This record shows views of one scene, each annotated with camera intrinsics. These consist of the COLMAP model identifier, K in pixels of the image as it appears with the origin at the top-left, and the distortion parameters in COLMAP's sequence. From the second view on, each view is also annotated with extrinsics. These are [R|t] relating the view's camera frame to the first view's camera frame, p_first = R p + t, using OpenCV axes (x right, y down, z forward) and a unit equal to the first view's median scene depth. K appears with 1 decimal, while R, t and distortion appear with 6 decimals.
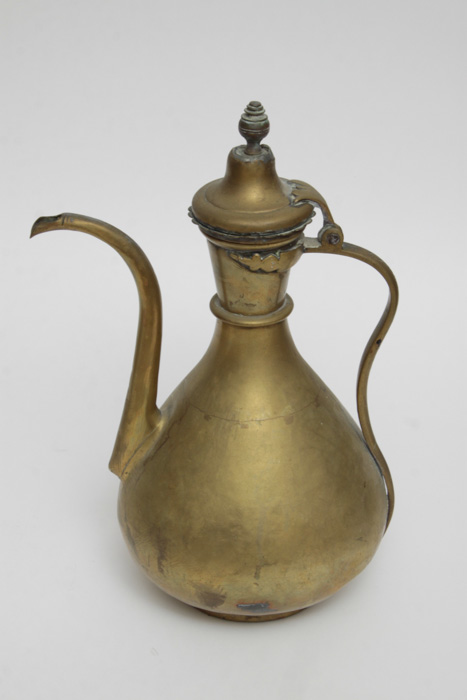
lens RADIAL K [[1478.3, 0, 233.2], [0, 1478.3, 352.1], [0, 0, 1]] dist [-0.002961, 0.000000]
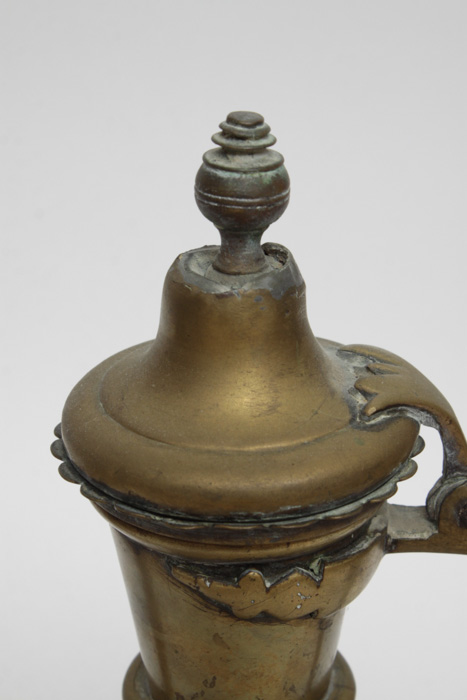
lens RADIAL K [[1478.3, 0, 233.6], [0, 1478.3, 348.2], [0, 0, 1]] dist [-0.002961, 0.000000]
pose [[0.999983, -0.004796, 0.003234, 0.010577], [0.005078, 0.995588, -0.093696, -0.083657], [-0.002770, 0.093711, 0.995596, 0.654756]]
